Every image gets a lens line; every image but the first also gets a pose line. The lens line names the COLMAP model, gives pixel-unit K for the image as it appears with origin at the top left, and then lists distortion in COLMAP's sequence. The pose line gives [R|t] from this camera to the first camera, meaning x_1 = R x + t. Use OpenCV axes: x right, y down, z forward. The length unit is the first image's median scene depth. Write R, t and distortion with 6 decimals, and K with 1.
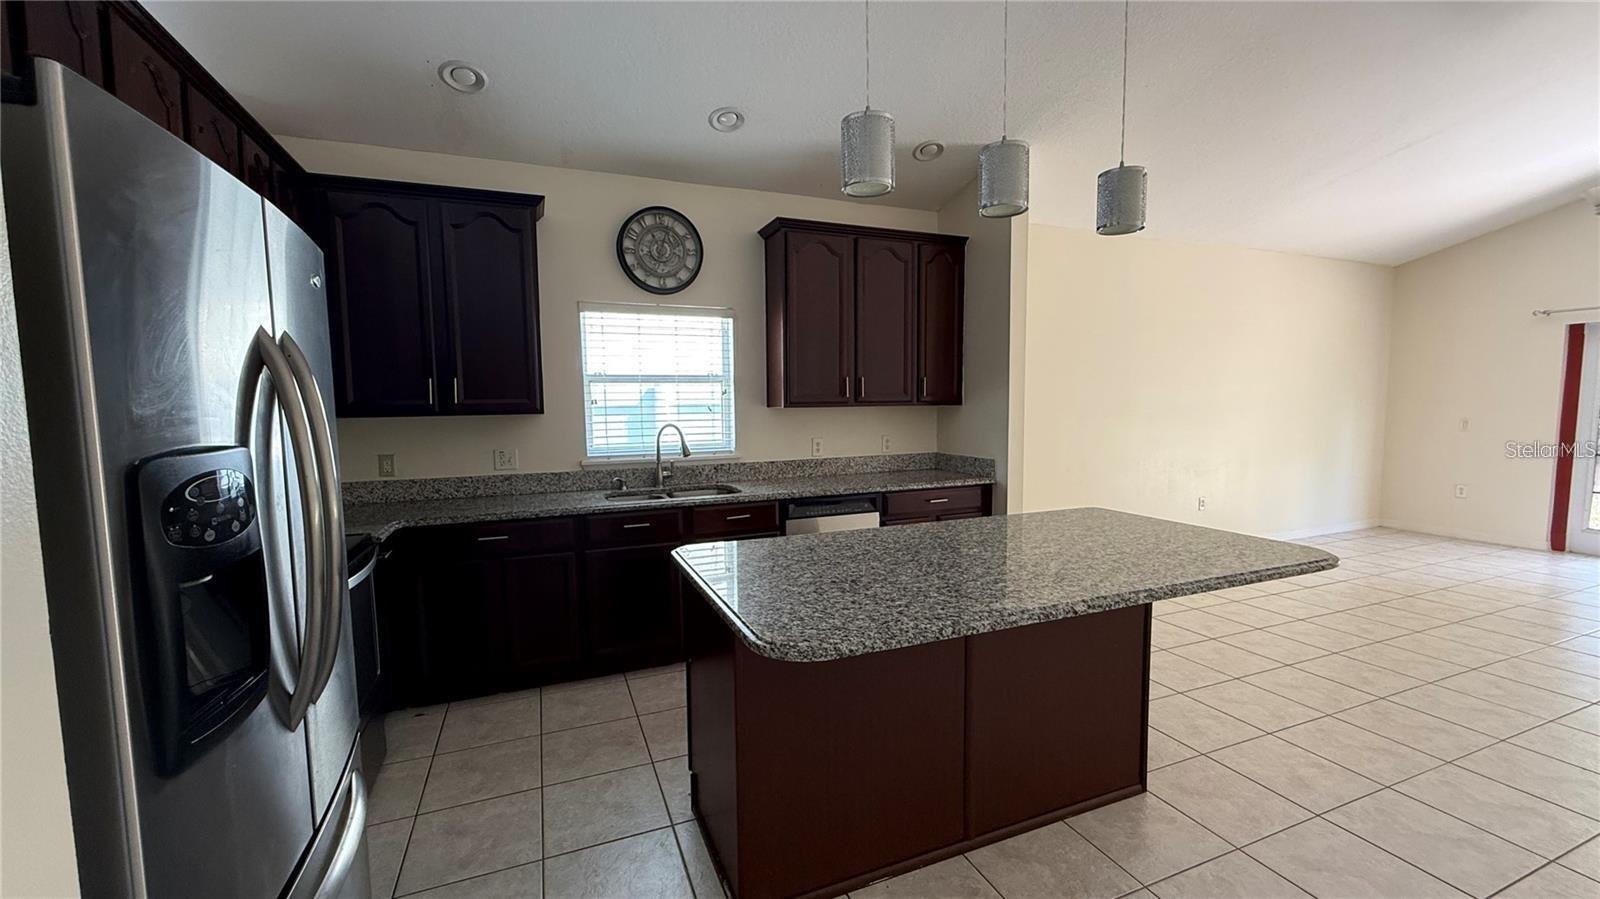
lens RADIAL K [[638.5, 0, 805.3], [0, 638.5, 443.6], [0, 0, 1]] dist [0.000453, -0.001181]
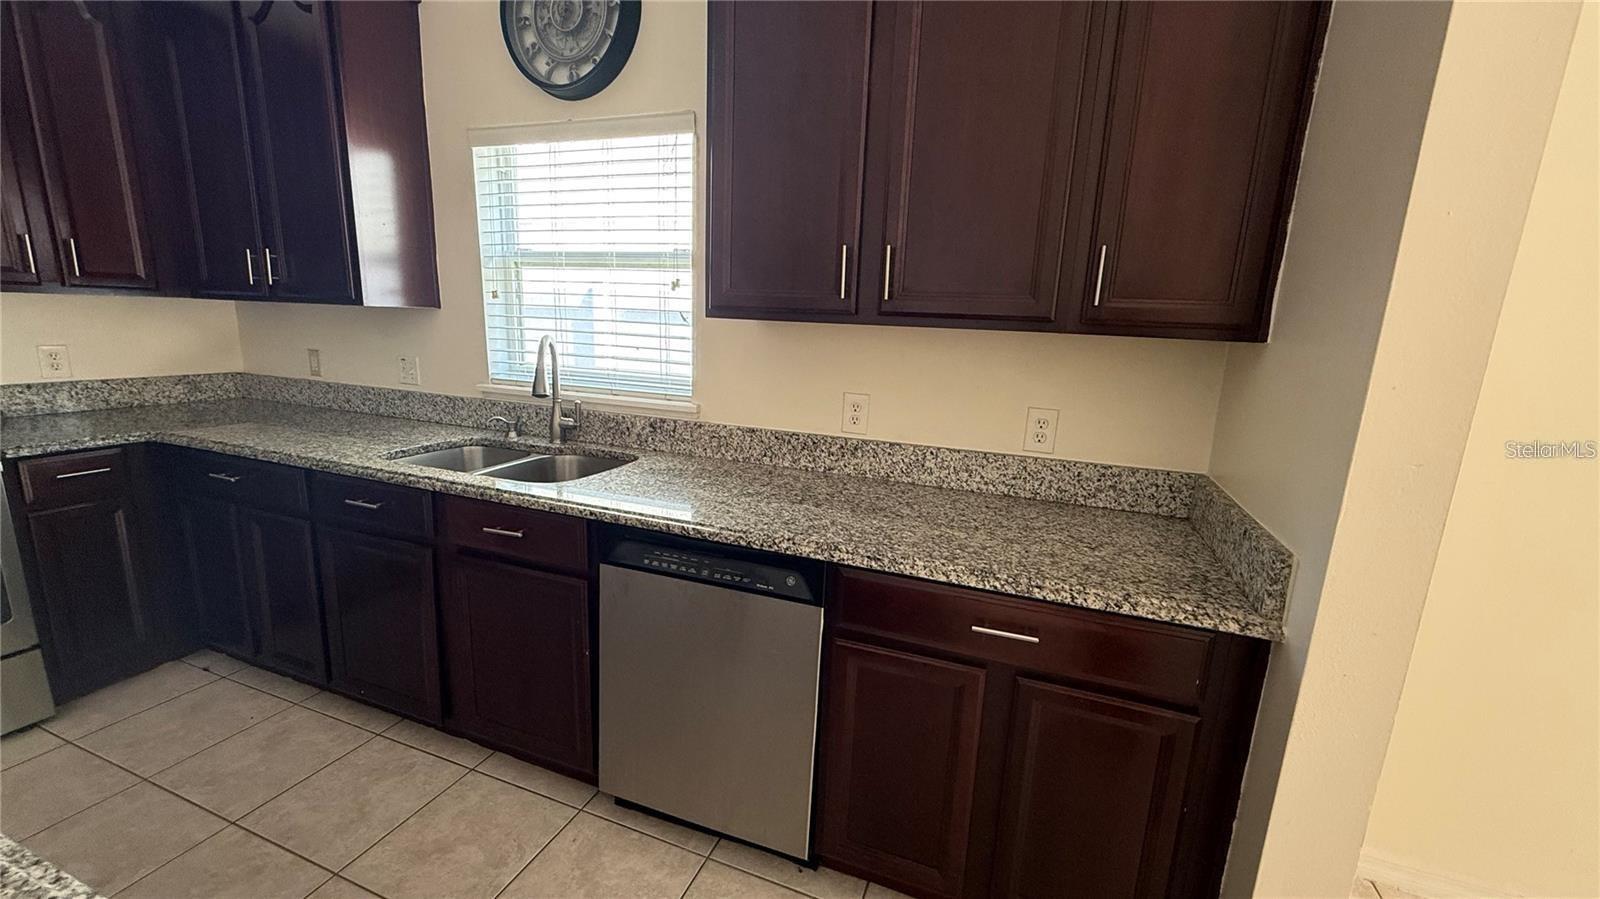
lens RADIAL K [[638.5, 0, 803.2], [0, 638.5, 451.2], [0, 0, 1]] dist [0.000453, -0.001181]
pose [[0.721648, 0.182271, -0.667834, 0.343801], [-0.094990, 0.981662, 0.165278, -0.044986], [0.685712, -0.055835, 0.725728, 0.725465]]
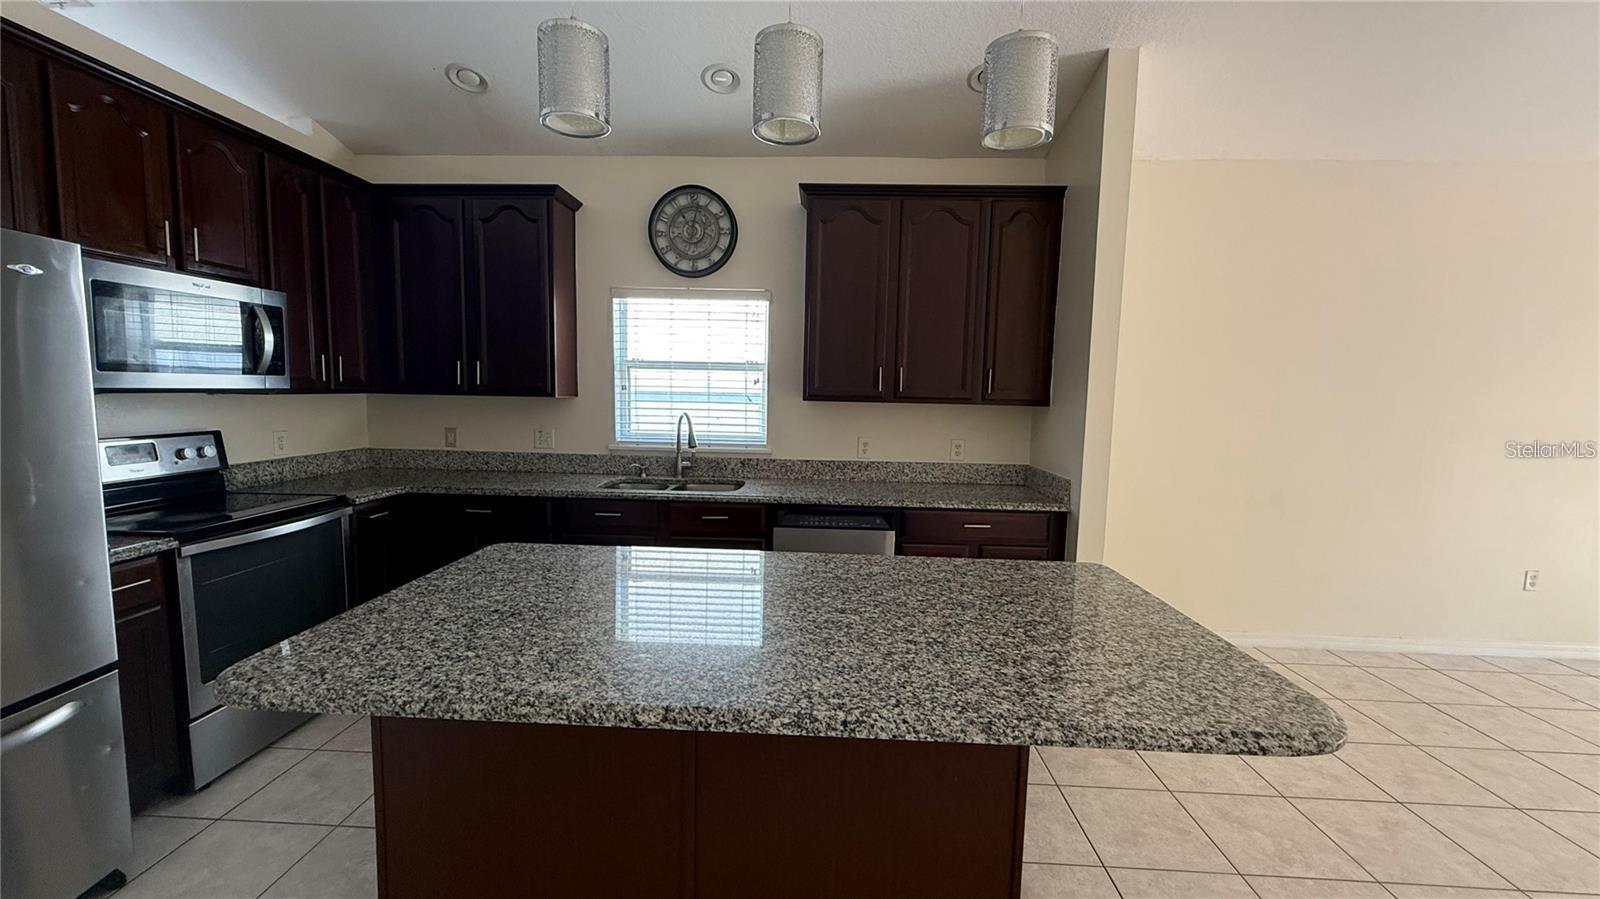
lens RADIAL K [[638.5, 0, 804.5], [0, 638.5, 447.4], [0, 0, 1]] dist [0.000453, -0.001181]
pose [[0.906316, 0.069118, -0.416910, 0.348169], [-0.060961, 0.997599, 0.032865, -0.020947], [0.418181, -0.004371, 0.908353, 0.199494]]
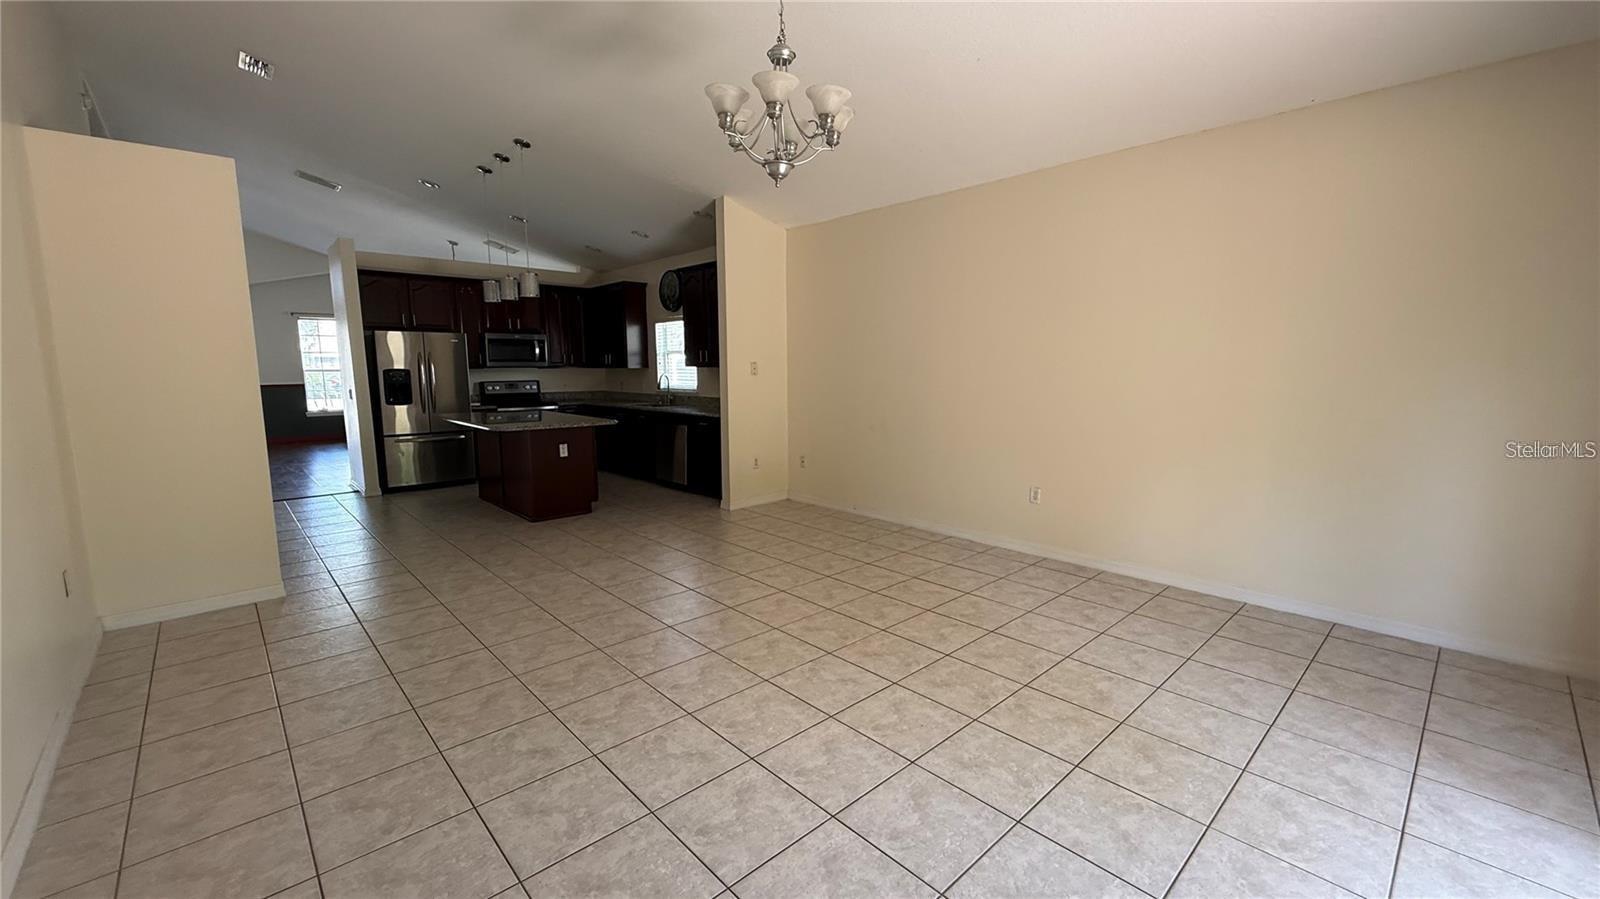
lens RADIAL K [[638.5, 0, 799.6], [0, 638.5, 446.3], [0, 0, 1]] dist [0.000453, -0.001181]
pose [[0.351501, 0.127929, -0.927406, 1.928211], [-0.066084, 0.991539, 0.111729, -0.058368], [0.933852, 0.022014, 0.356981, 0.653815]]
